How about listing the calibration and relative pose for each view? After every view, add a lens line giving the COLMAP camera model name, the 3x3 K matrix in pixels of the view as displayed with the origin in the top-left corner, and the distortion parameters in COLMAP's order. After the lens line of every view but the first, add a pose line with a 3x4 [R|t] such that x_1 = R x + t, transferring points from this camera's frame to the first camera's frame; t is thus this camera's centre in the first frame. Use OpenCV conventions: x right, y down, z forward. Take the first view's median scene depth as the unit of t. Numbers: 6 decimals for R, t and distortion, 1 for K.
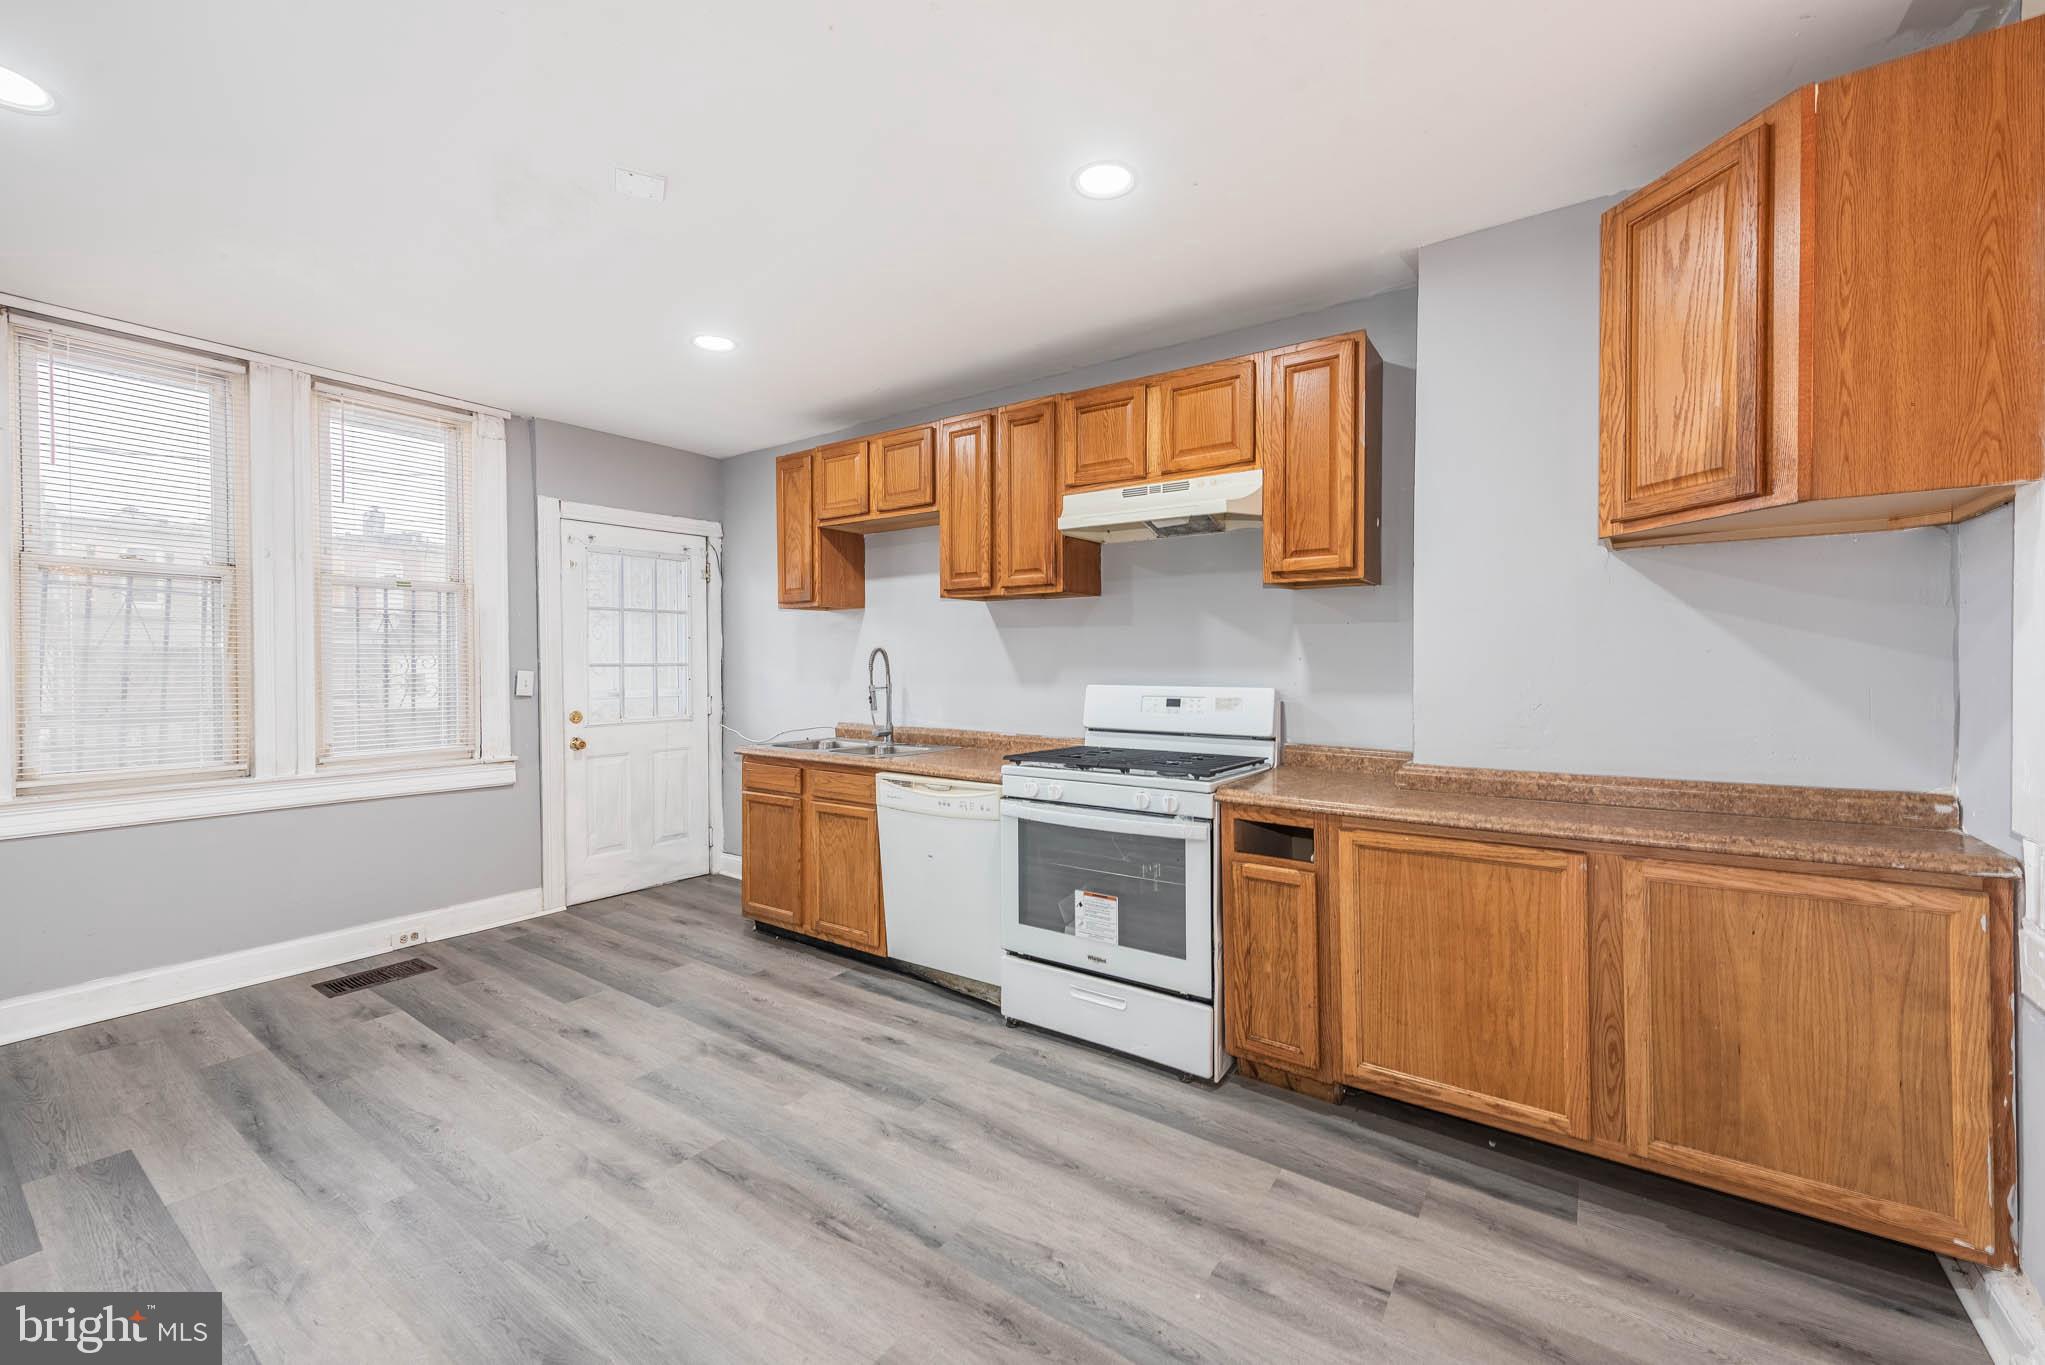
lens RADIAL K [[798.9, 0, 1022.6], [0, 798.9, 671.9], [0, 0, 1]] dist [0.016465, -0.006737]
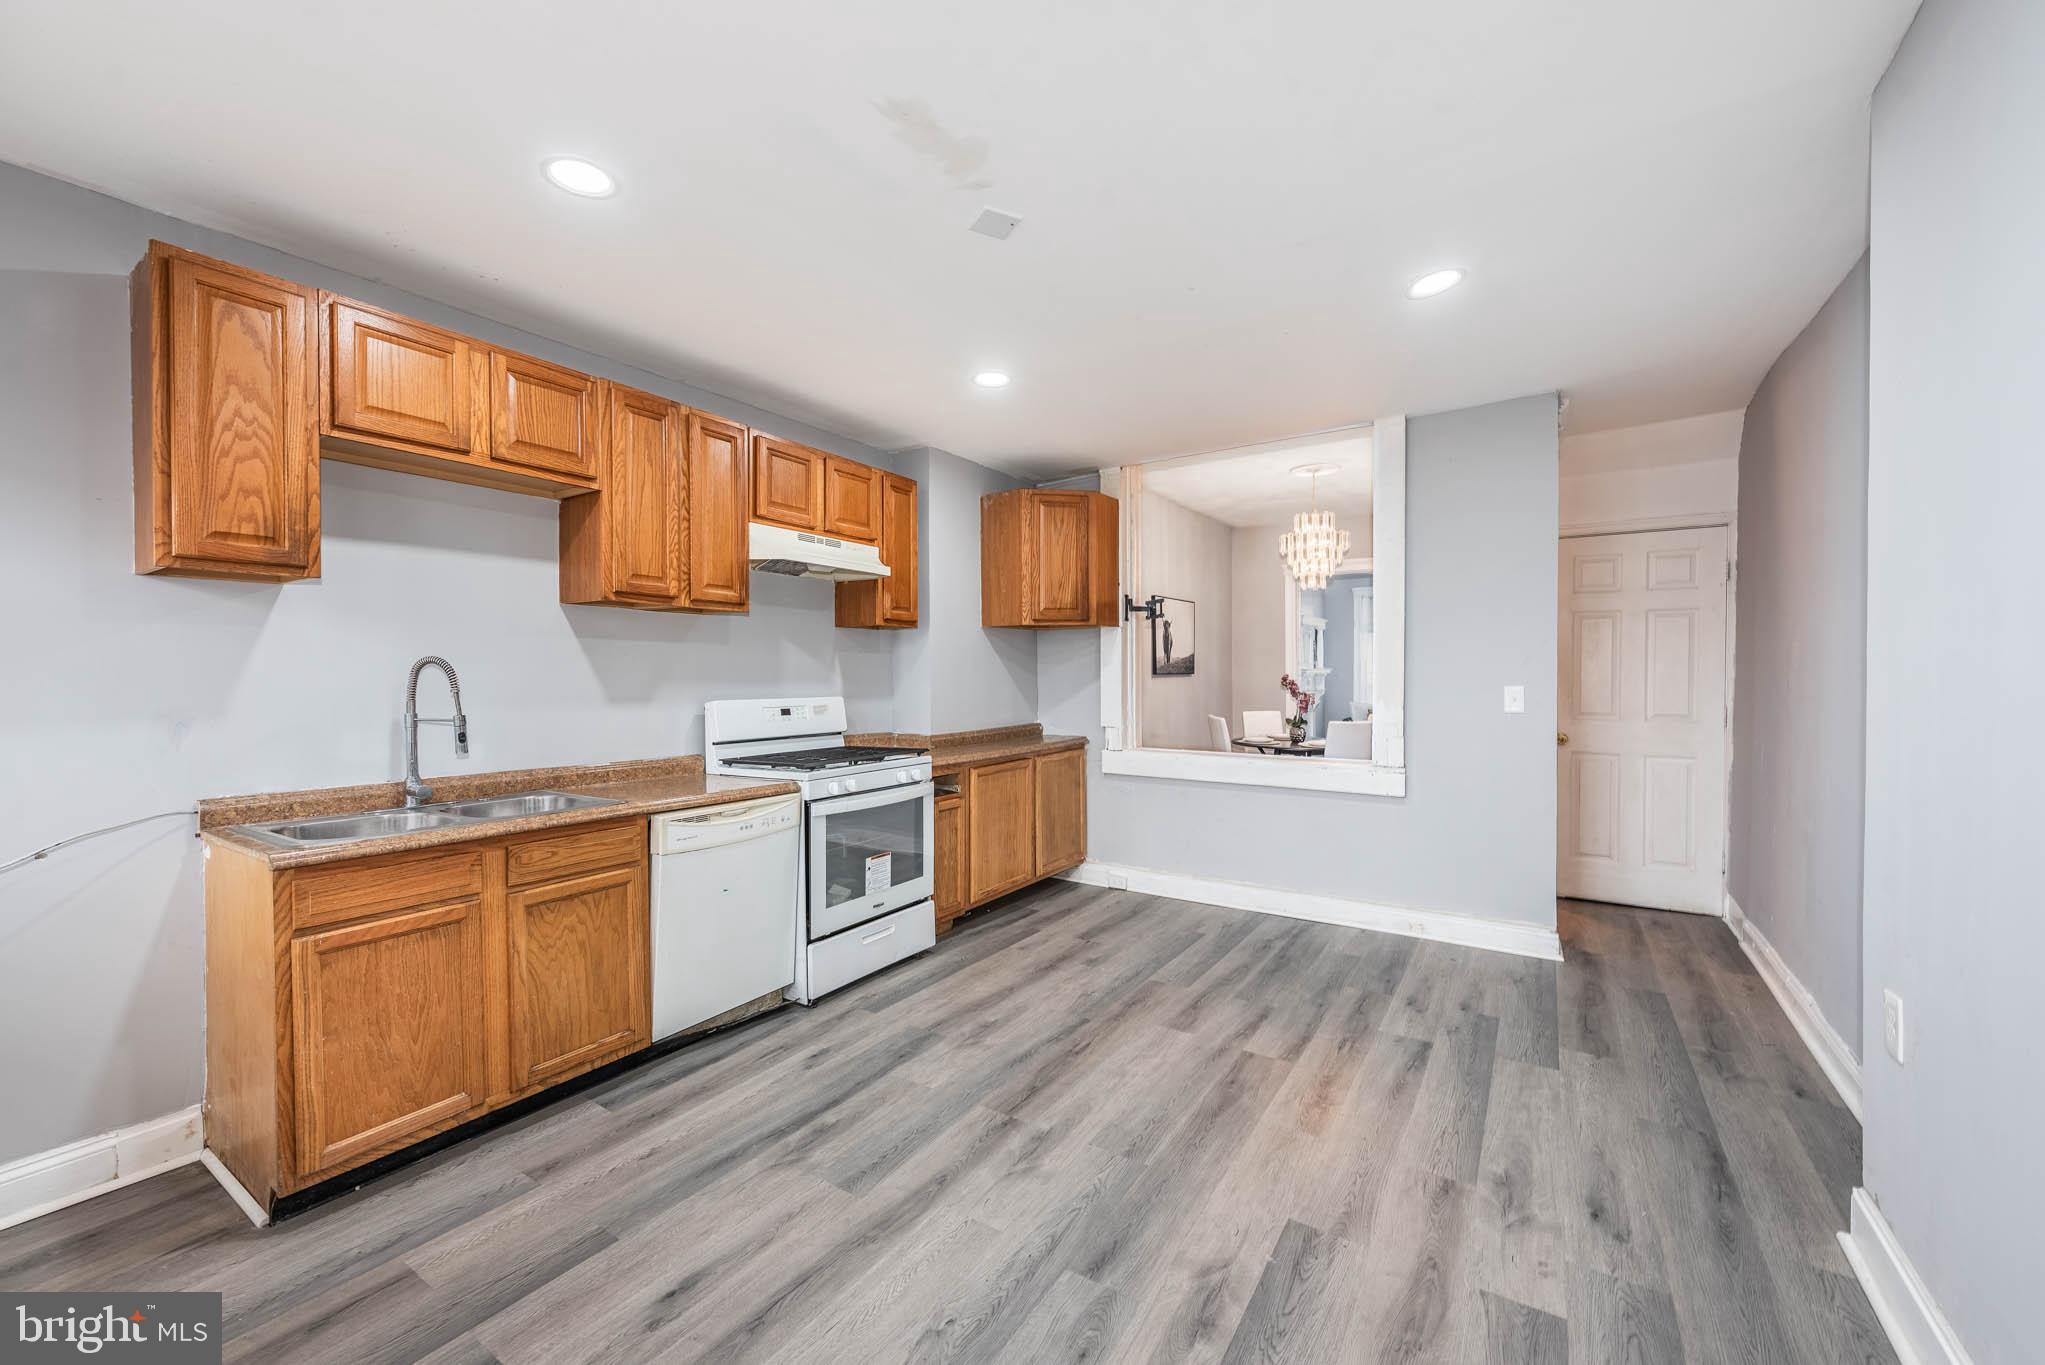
lens RADIAL K [[825.7, 0, 999.6], [0, 825.7, 684.5], [0, 0, 1]] dist [0.000790, -0.000402]
pose [[-0.020272, -0.009886, 0.999746, -1.113381], [0.013258, 0.999861, 0.010155, -0.011958], [-0.999707, 0.013461, -0.020138, 0.729355]]
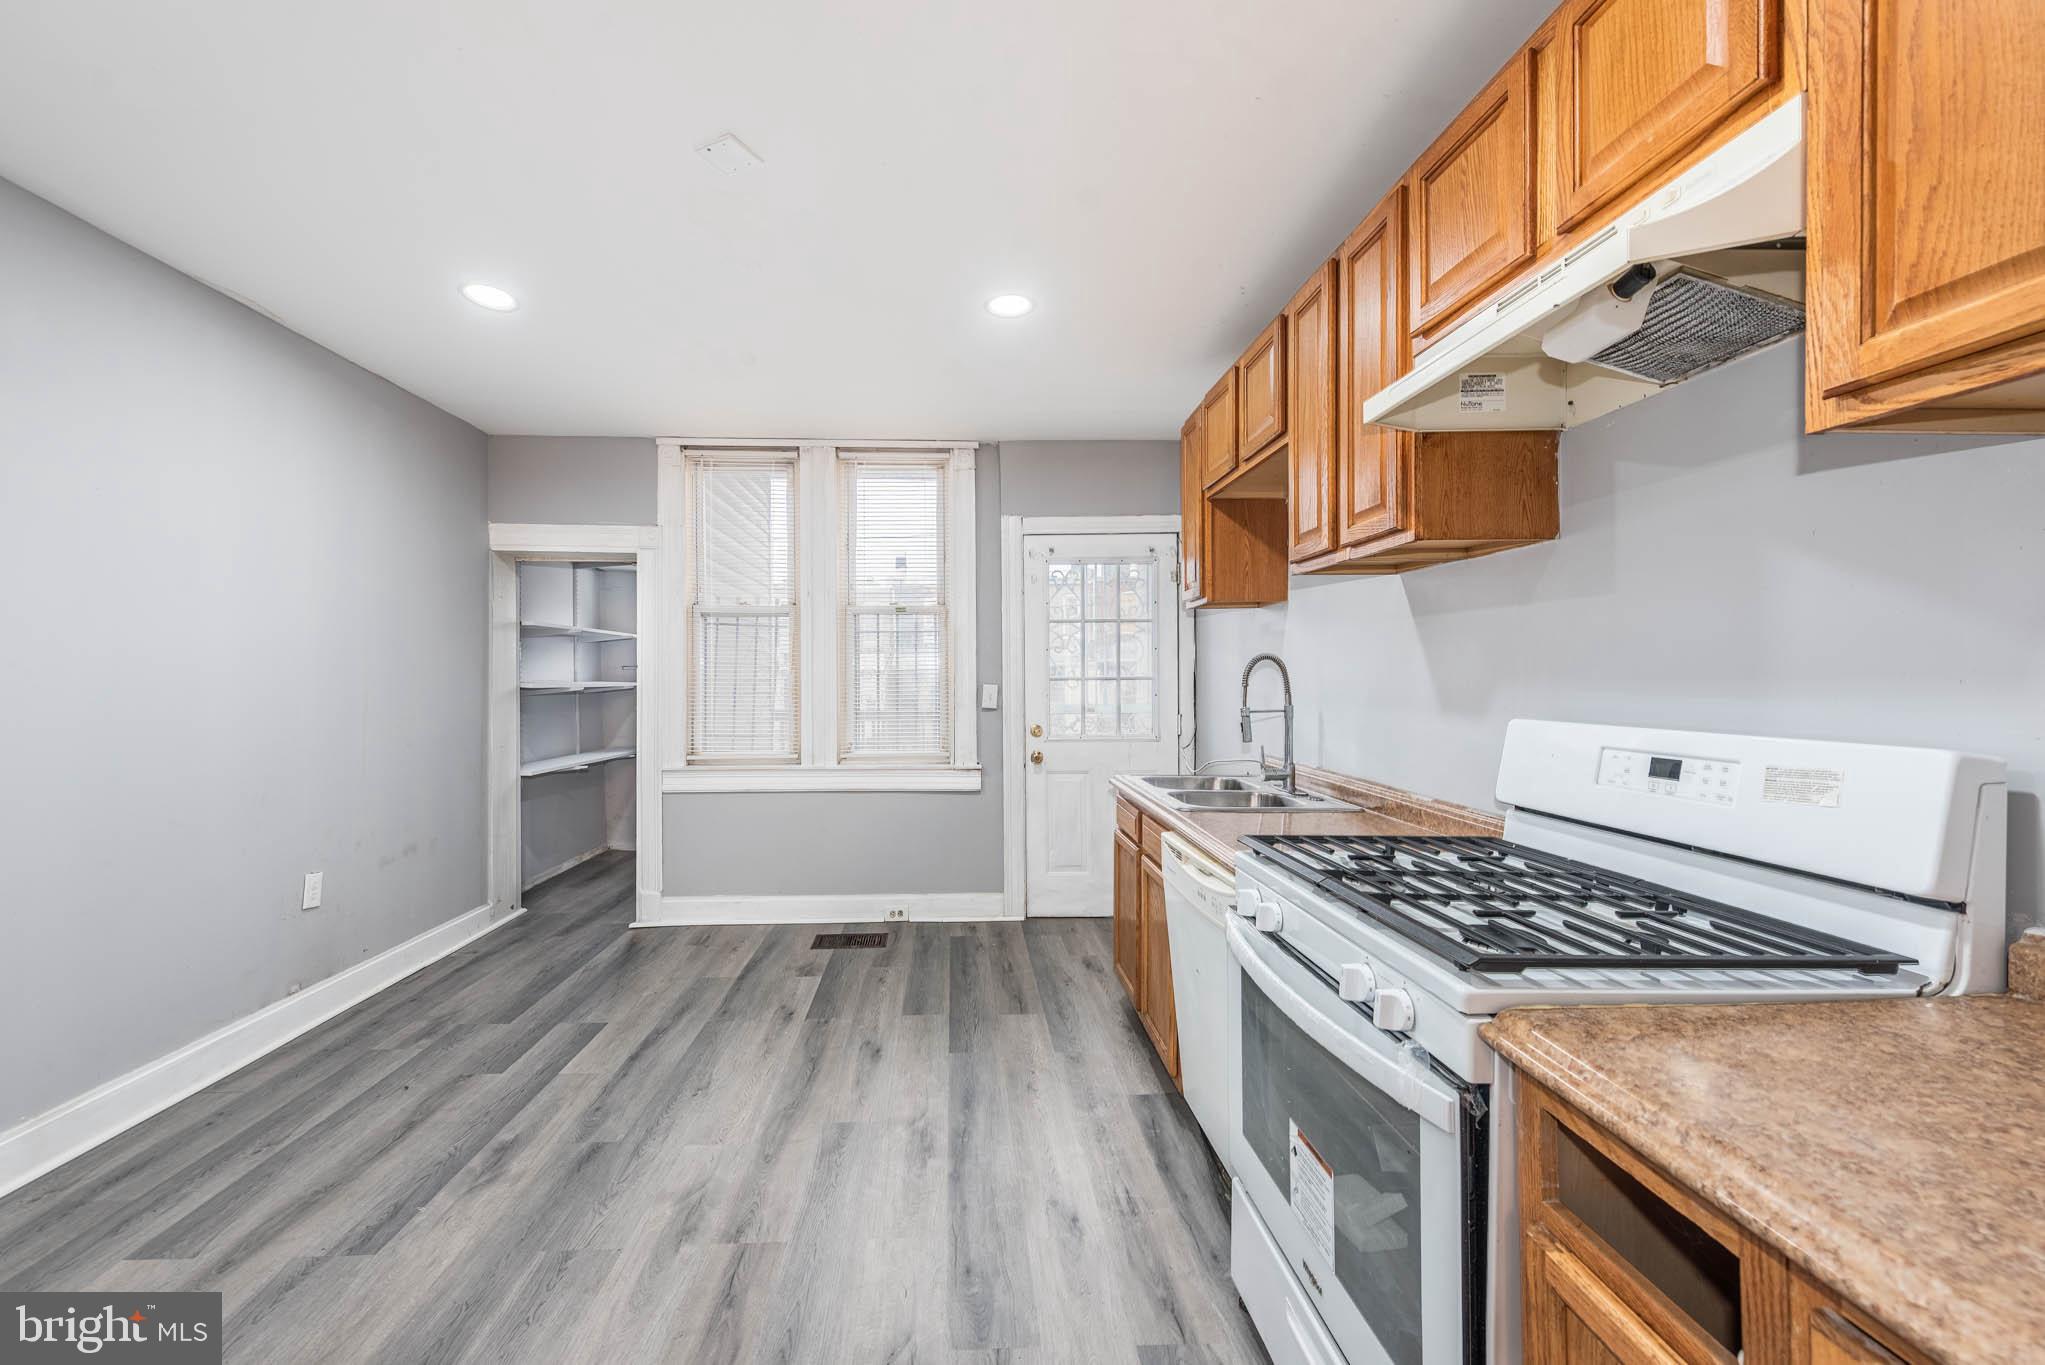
lens RADIAL K [[825.7, 0, 999.6], [0, 825.7, 684.5], [0, 0, 1]] dist [0.000790, -0.000402]
pose [[0.615283, 0.005267, -0.788289, 0.329227], [-0.006225, 0.999979, 0.001823, -0.004540], [0.788282, 0.003786, 0.615303, 0.473654]]
